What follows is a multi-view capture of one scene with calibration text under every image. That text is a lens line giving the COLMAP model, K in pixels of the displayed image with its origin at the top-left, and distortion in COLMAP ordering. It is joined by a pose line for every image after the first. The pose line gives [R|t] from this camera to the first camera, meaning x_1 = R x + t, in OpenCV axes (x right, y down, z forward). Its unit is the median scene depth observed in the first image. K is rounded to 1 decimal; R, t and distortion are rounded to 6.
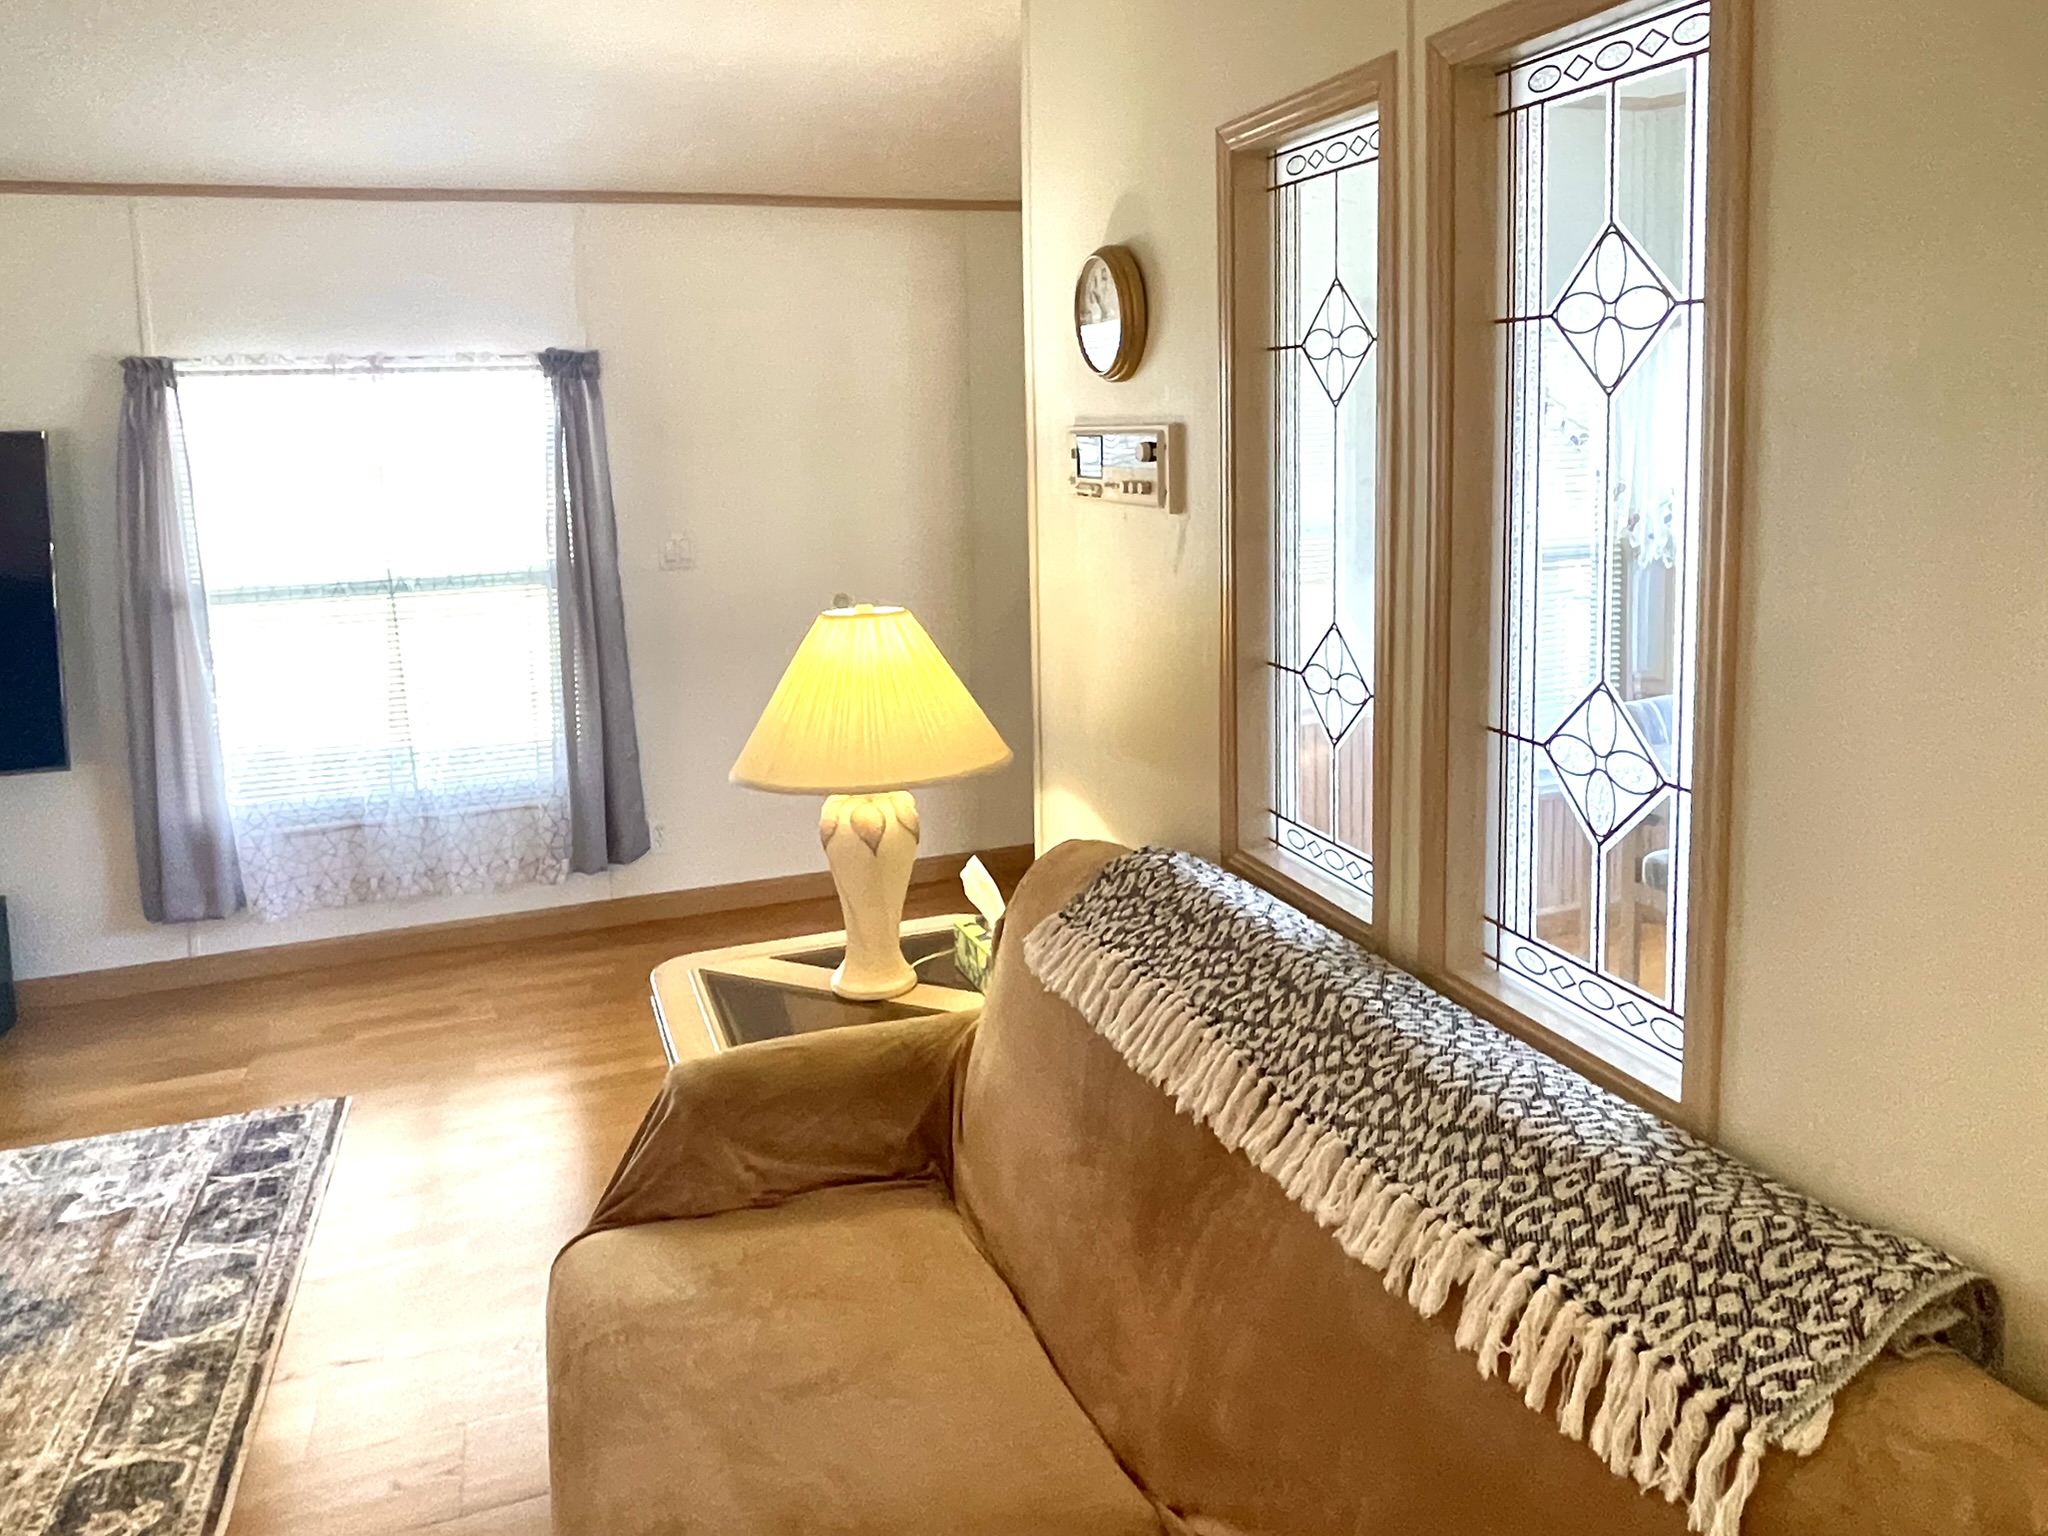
lens RADIAL K [[1394.9, 0, 986.1], [0, 1394.9, 556.1], [0, 0, 1]] dist [-0.008895, 0.001832]
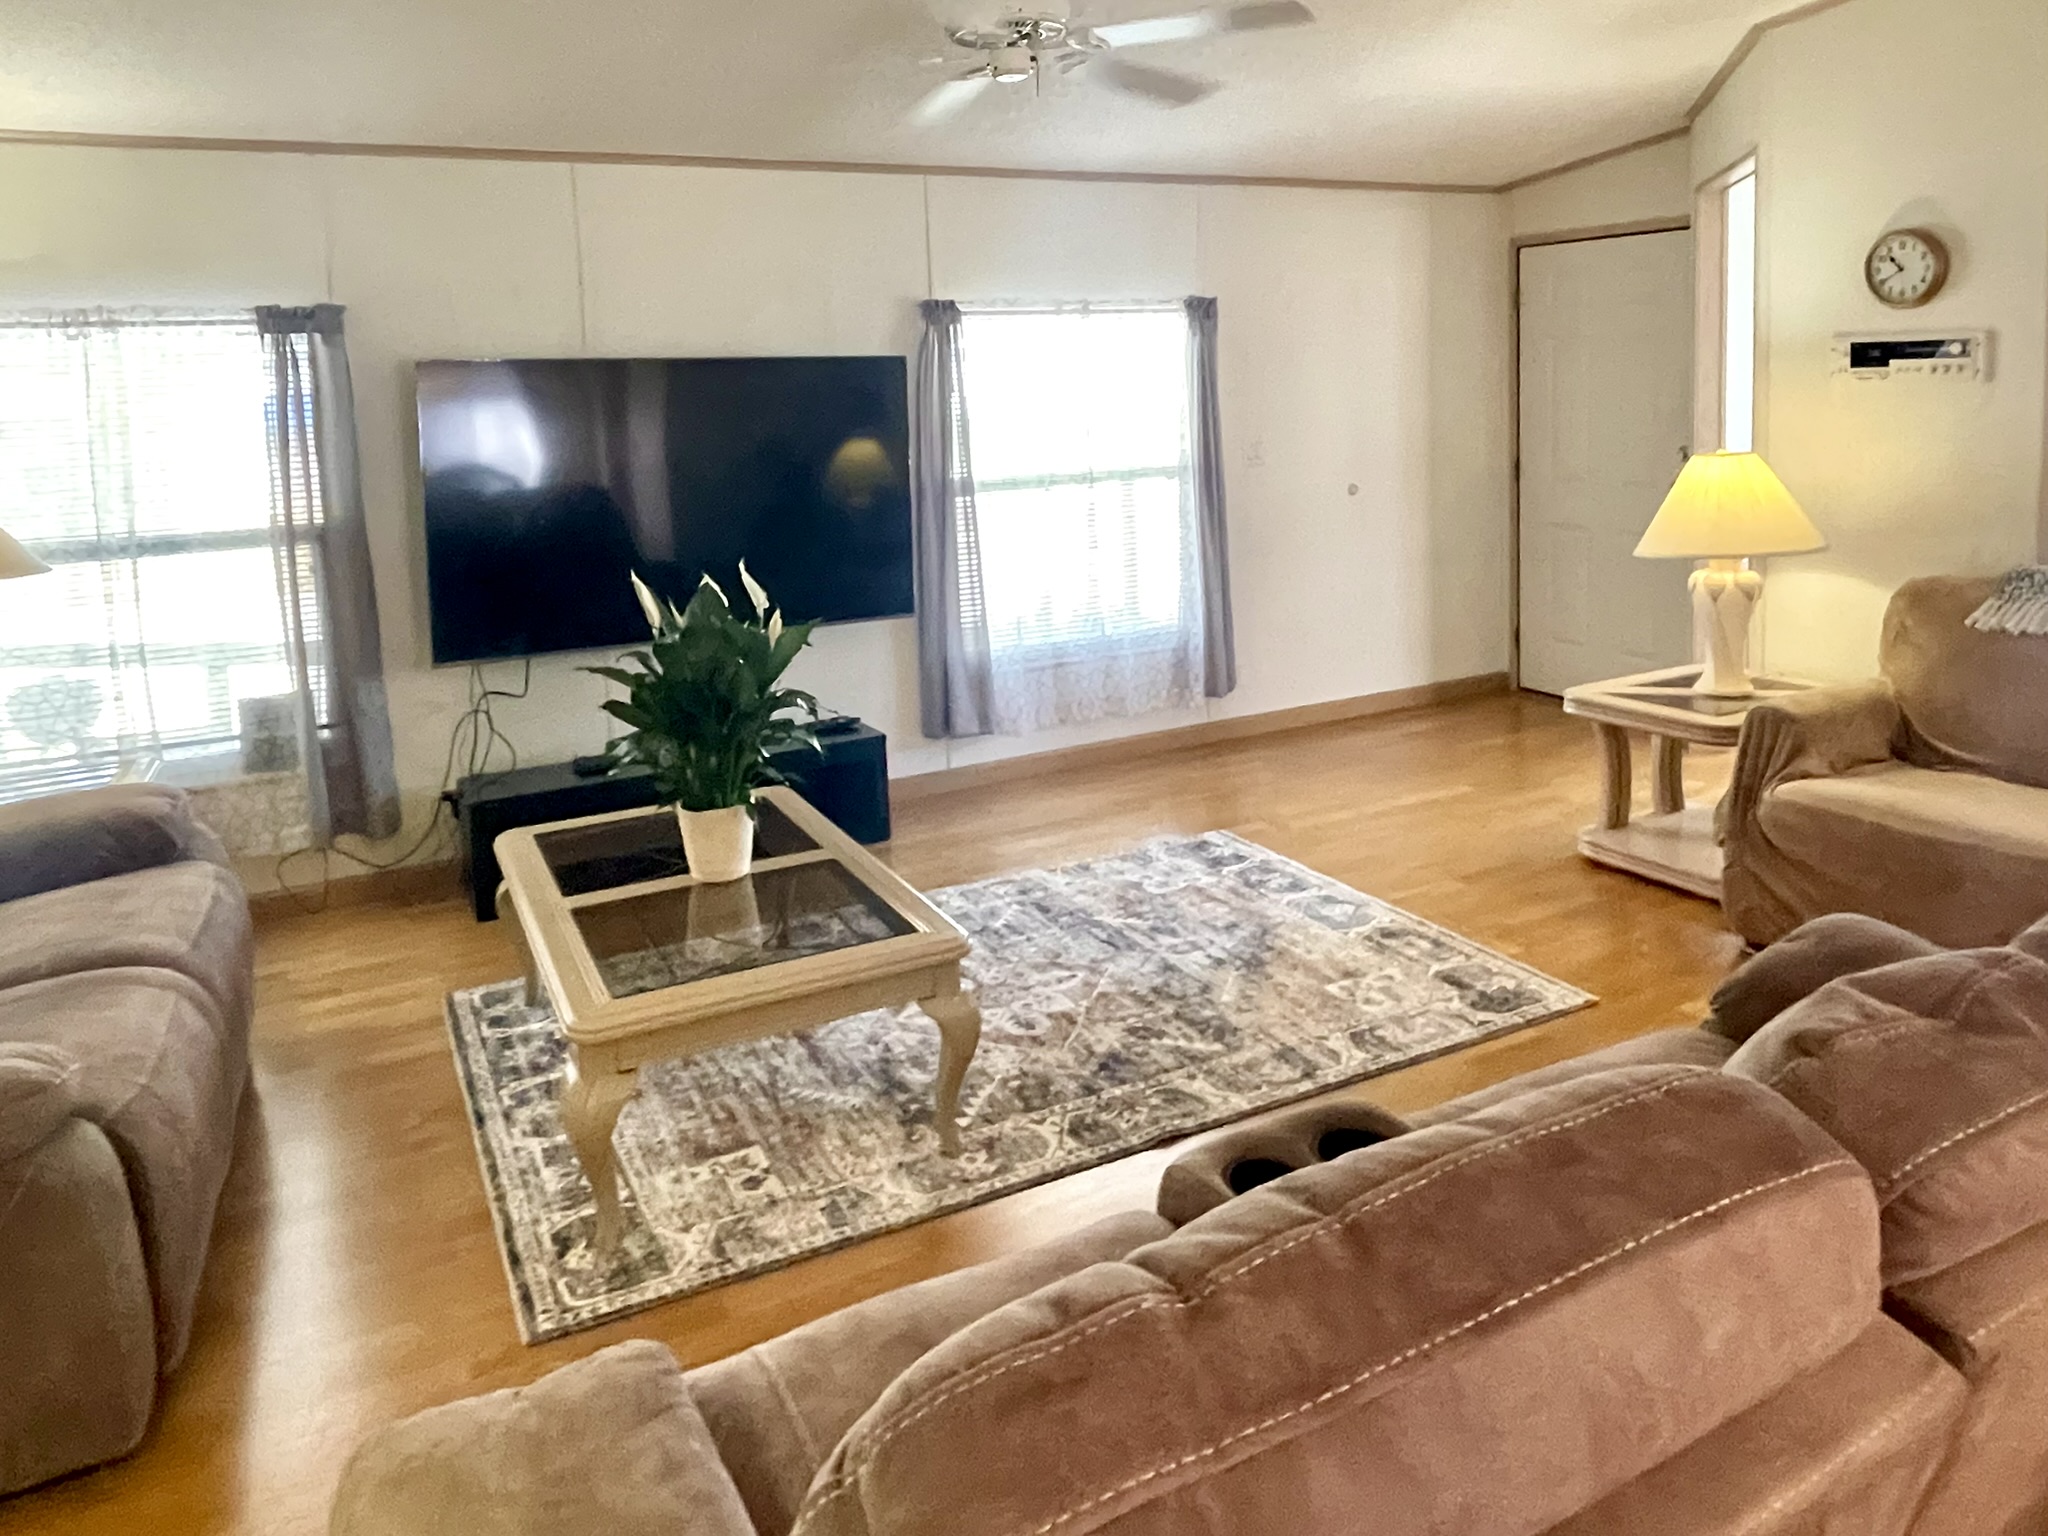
lens RADIAL K [[1350.4, 0, 1097.5], [0, 1350.4, 500.5], [0, 0, 1]] dist [0.001656, 0.000027]
pose [[0.987583, -0.021976, 0.155550, -0.622343], [0.024485, 0.999599, -0.014232, 0.062644], [-0.155175, 0.017864, 0.987725, -0.248047]]
